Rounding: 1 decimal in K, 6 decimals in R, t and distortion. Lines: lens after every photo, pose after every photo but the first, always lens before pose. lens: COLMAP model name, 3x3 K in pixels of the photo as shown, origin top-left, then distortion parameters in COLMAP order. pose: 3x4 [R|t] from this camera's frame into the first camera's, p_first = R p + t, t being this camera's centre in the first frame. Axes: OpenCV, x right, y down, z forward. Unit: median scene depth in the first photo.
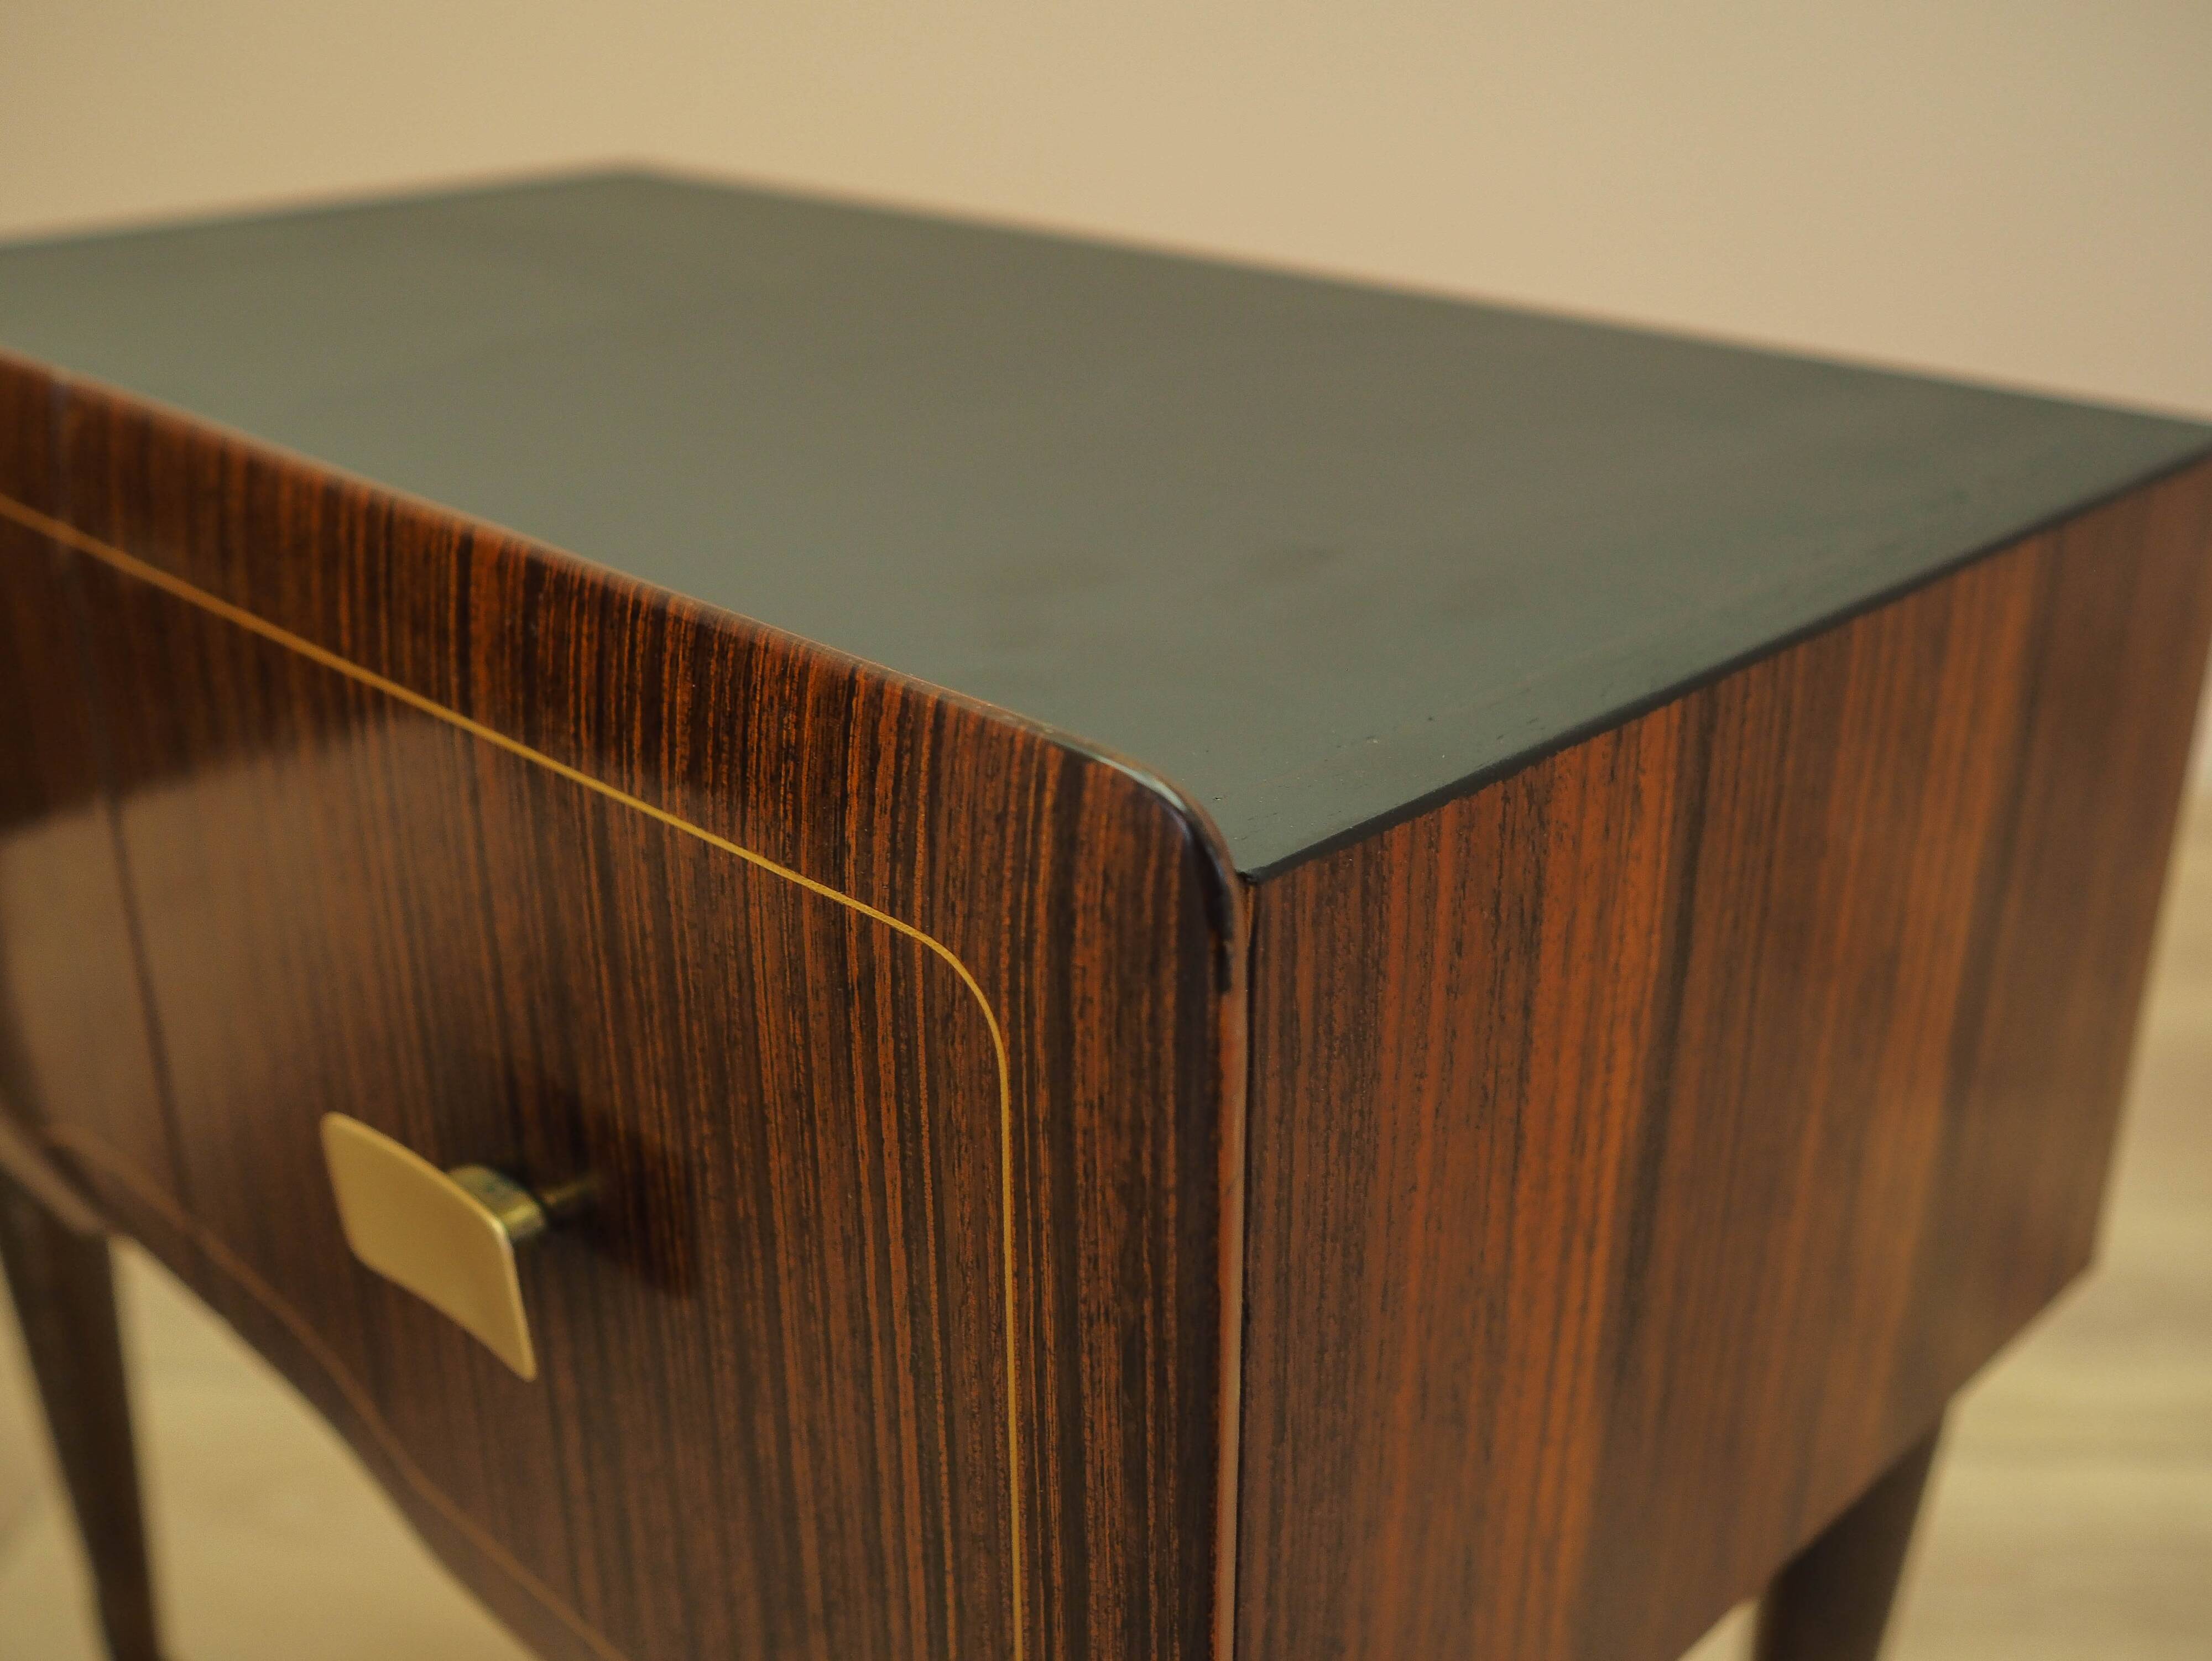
lens RADIAL K [[2333.5, 0, 1125.1], [0, 2333.5, 871.9], [0, 0, 1]] dist [-0.026682, 0.000000]
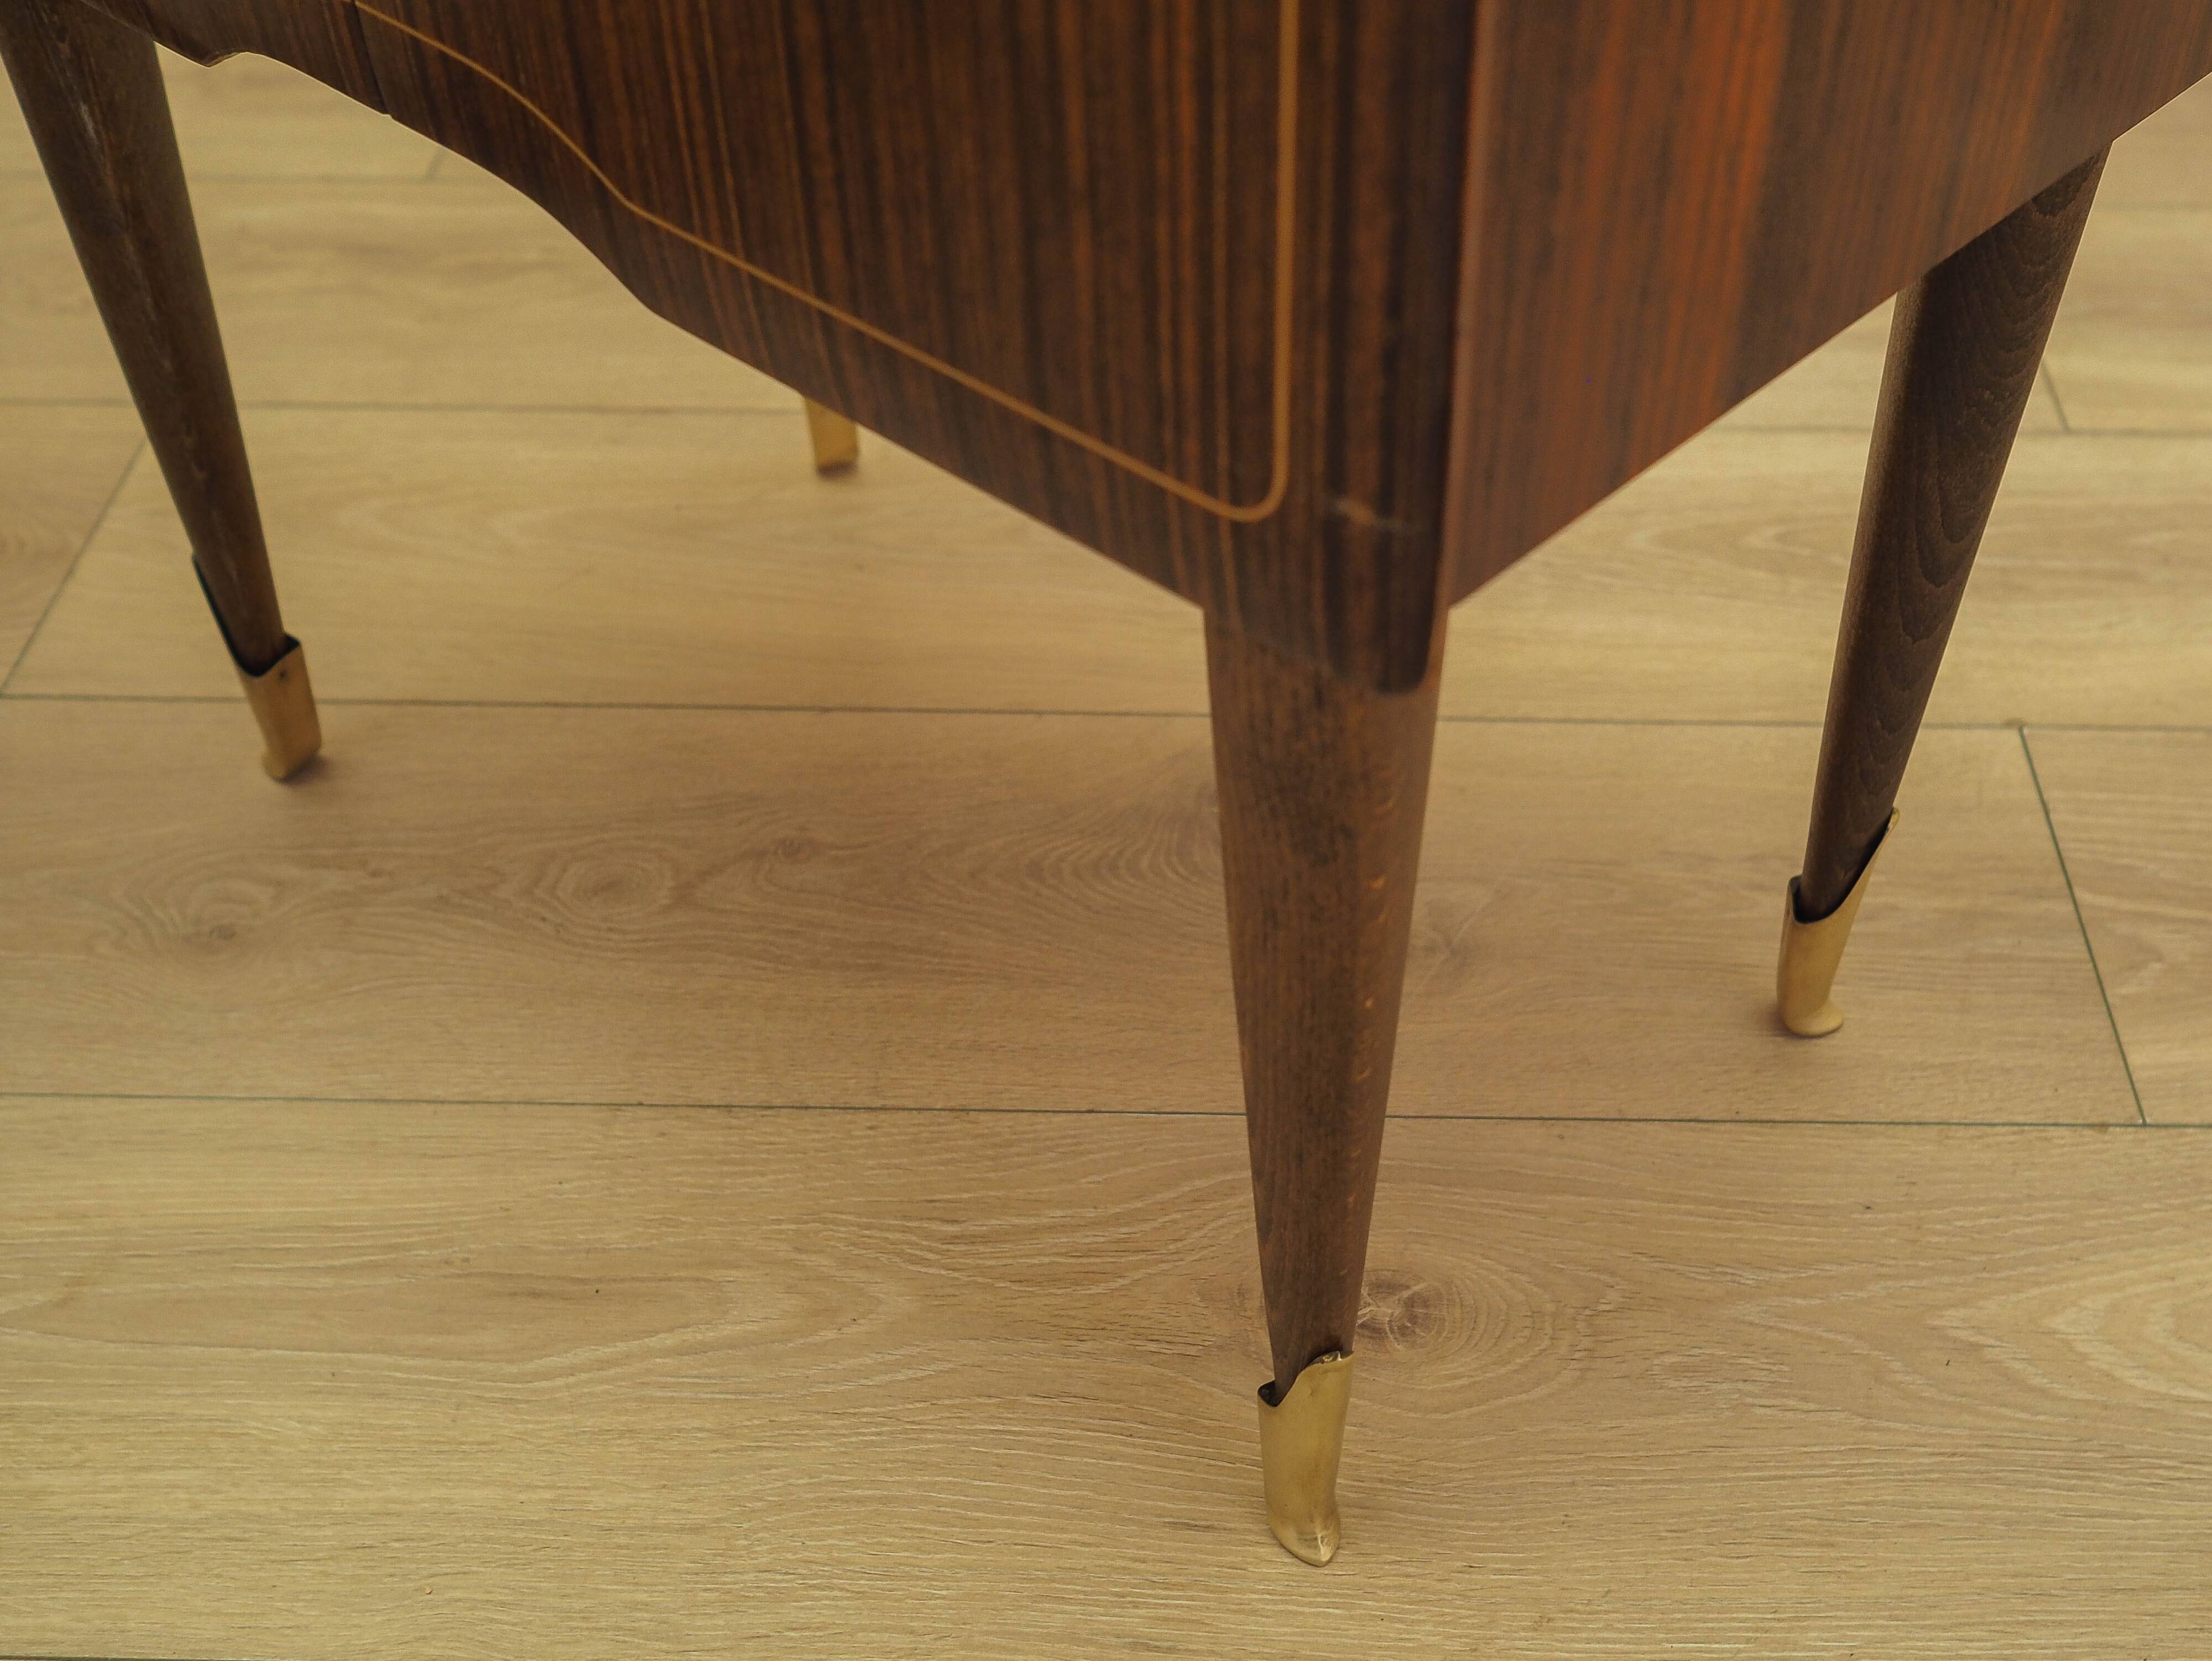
lens RADIAL K [[2603.1, 0, 1238.3], [0, 2603.1, 962.6], [0, 0, 1]] dist [-0.005766, 0.000000]
pose [[0.998853, -0.028570, 0.038423, -0.123513], [0.014213, 0.943222, 0.331859, 0.275855], [-0.045722, -0.330932, 0.942546, -0.305543]]
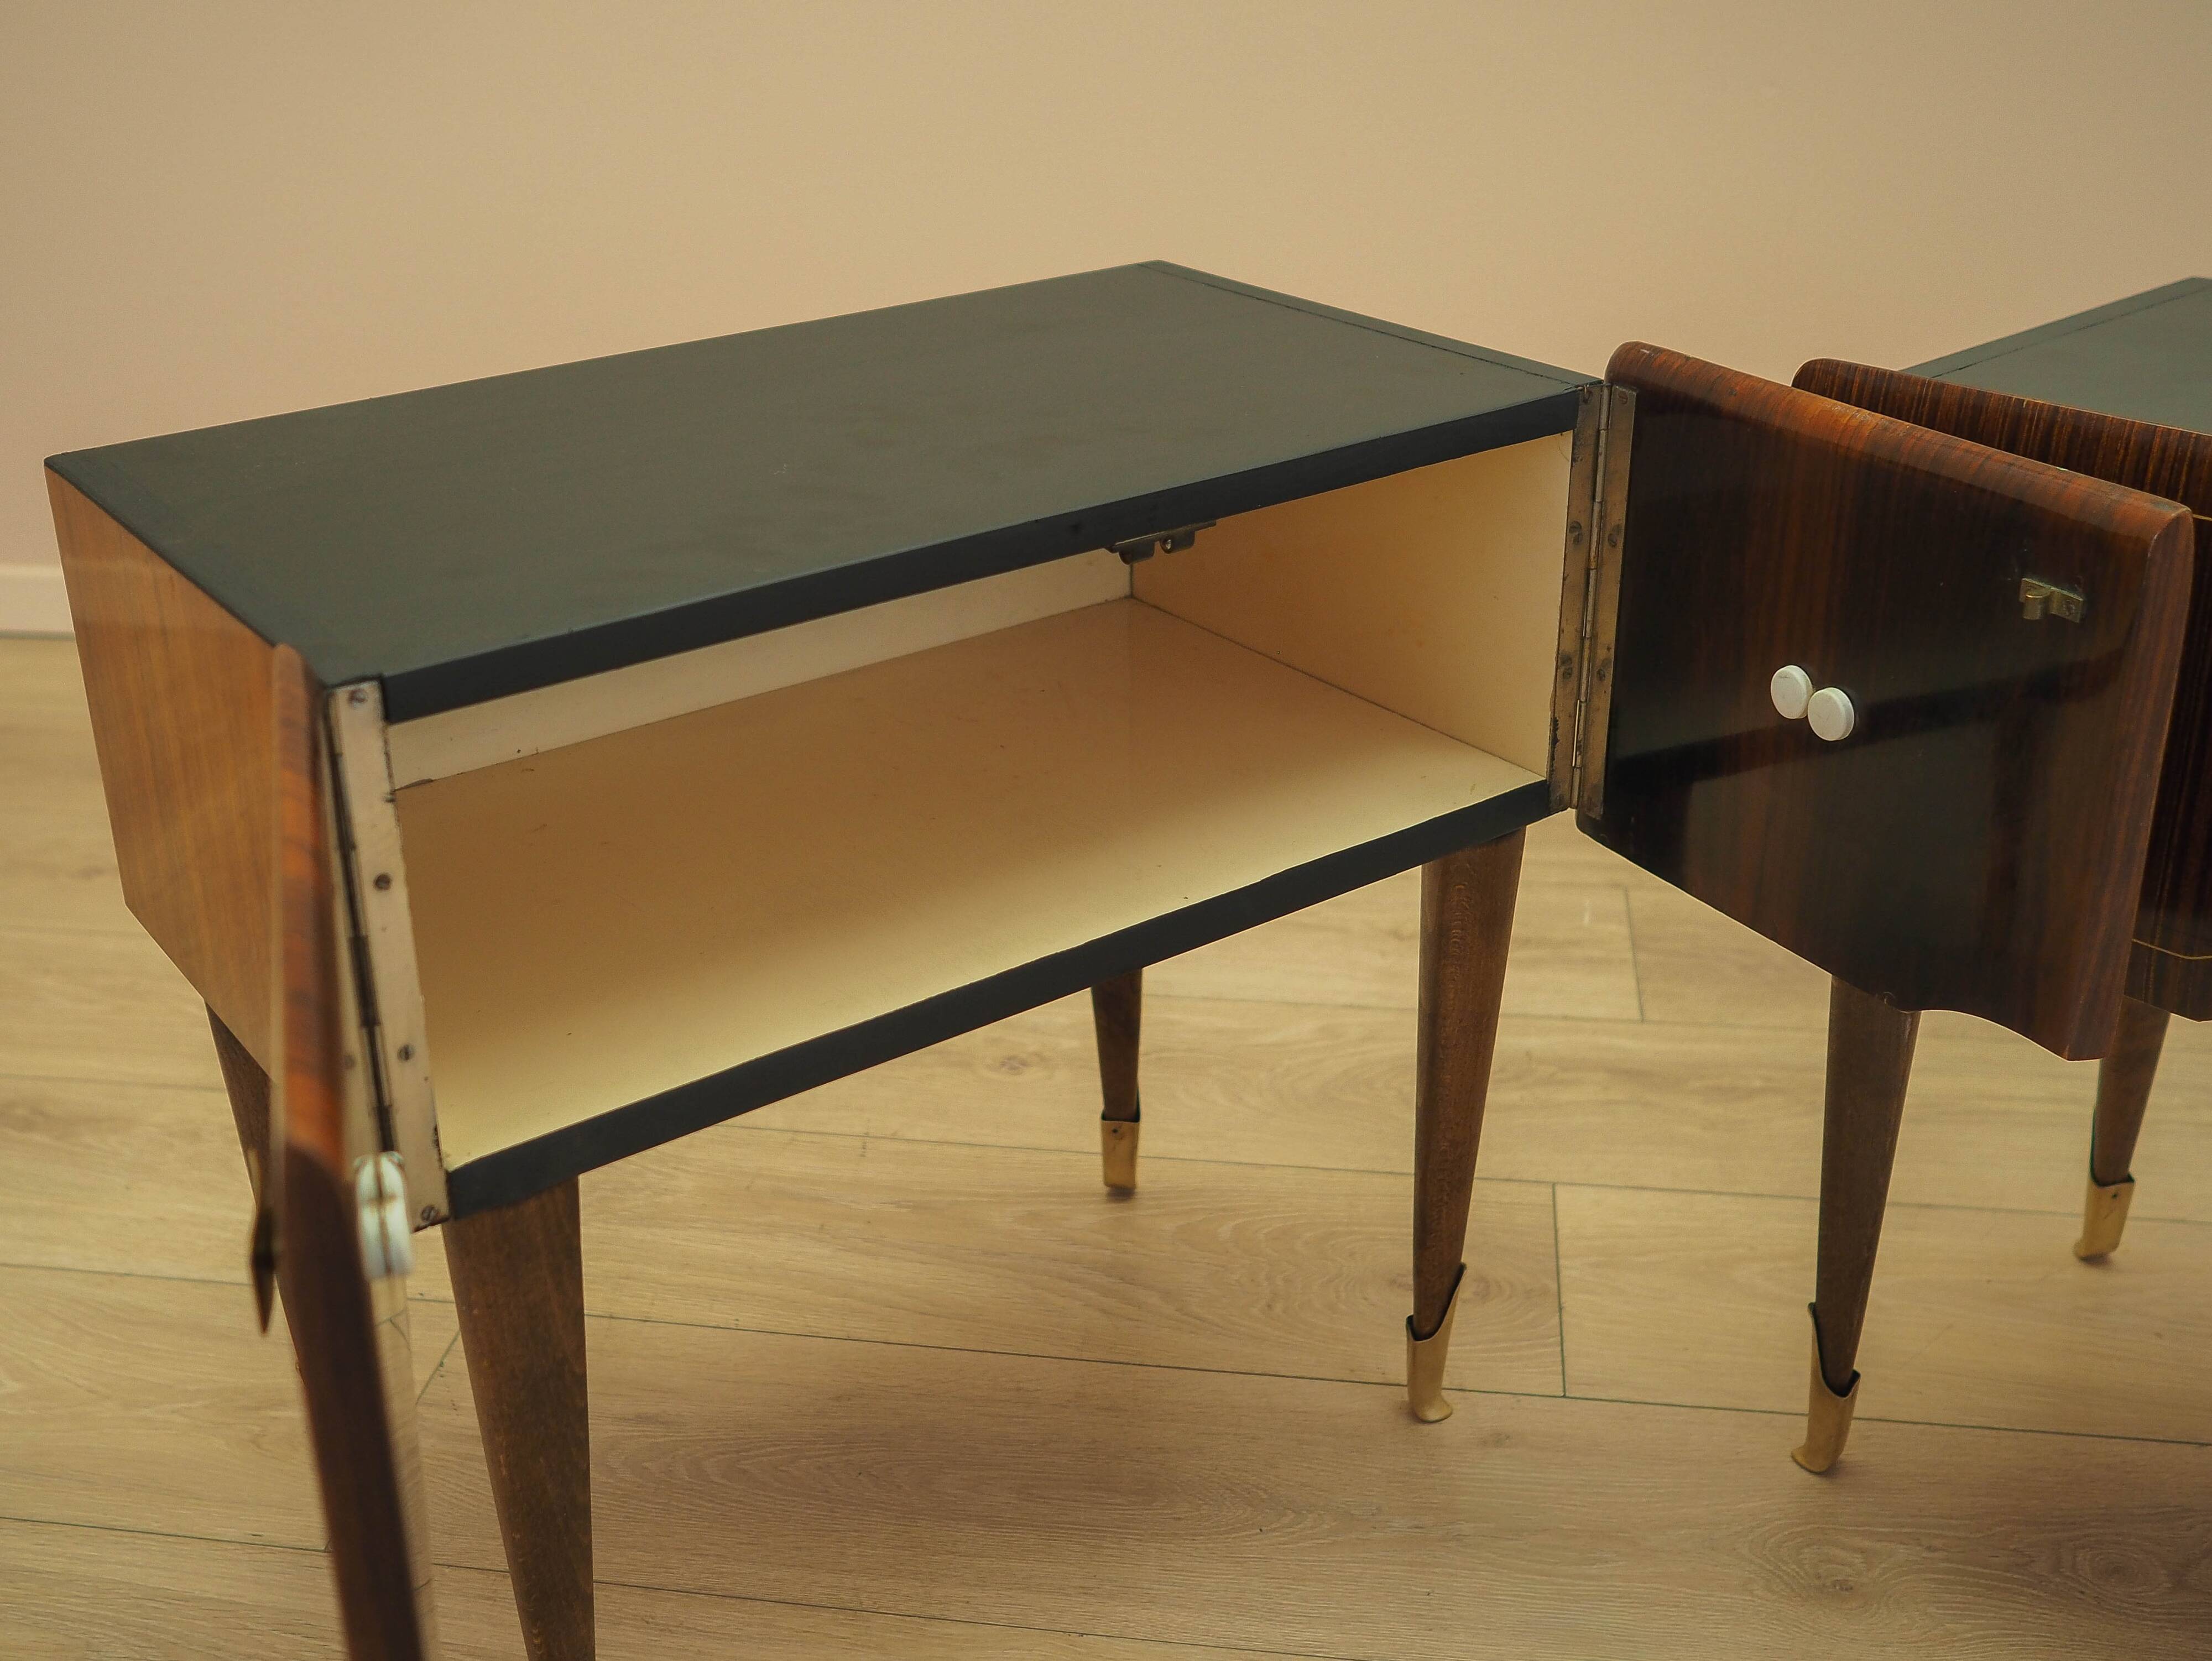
lens RADIAL K [[2503.8, 0, 1014.7], [0, 2503.8, 748.9], [0, 0, 1]] dist [-0.019788, 0.000000]
pose [[0.995227, 0.012209, -0.096825, -1.932946], [-0.014923, 0.999514, -0.027362, 0.050095], [0.096444, 0.028677, 0.994925, -1.386020]]
